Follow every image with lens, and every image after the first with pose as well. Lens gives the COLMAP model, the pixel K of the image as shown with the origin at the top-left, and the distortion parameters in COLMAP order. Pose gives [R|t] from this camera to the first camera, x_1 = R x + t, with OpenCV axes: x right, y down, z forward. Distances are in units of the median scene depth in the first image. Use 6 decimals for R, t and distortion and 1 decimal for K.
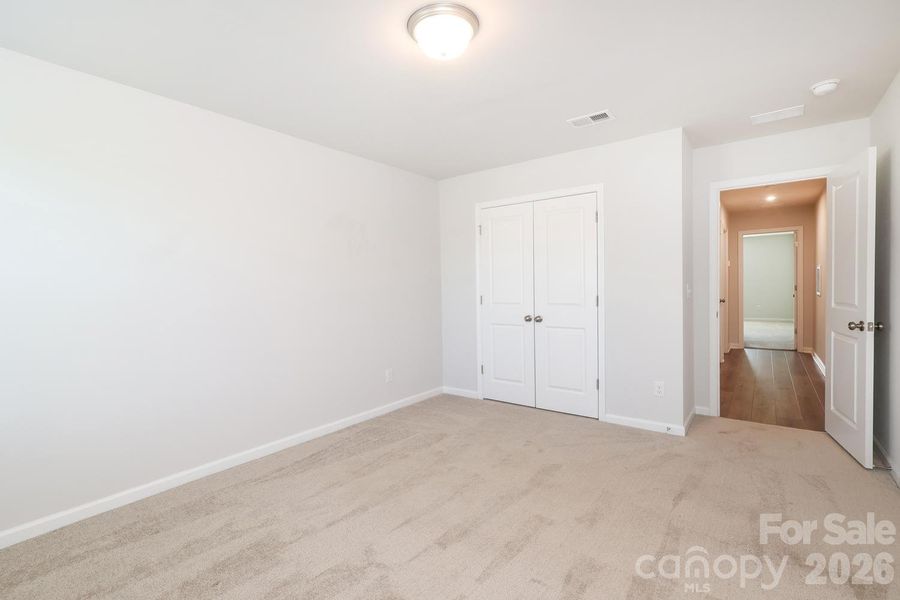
lens RADIAL K [[416.8, 0, 450.0], [0, 416.8, 300.0], [0, 0, 1]] dist [-0.000128, 0.000081]
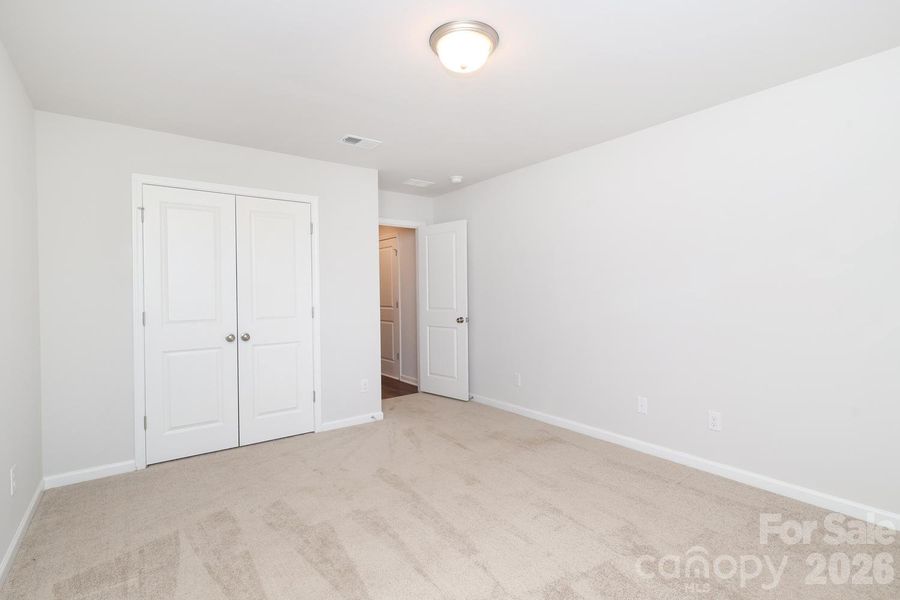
lens RADIAL K [[436.3, 0, 450.0], [0, 436.3, 300.0], [0, 0, 1]] dist [0.000891, 0.000435]
pose [[0.267695, -0.001737, 0.963502, -0.619126], [0.036170, 0.999312, -0.008248, -0.008209], [-0.962825, 0.037058, 0.267573, 0.442102]]
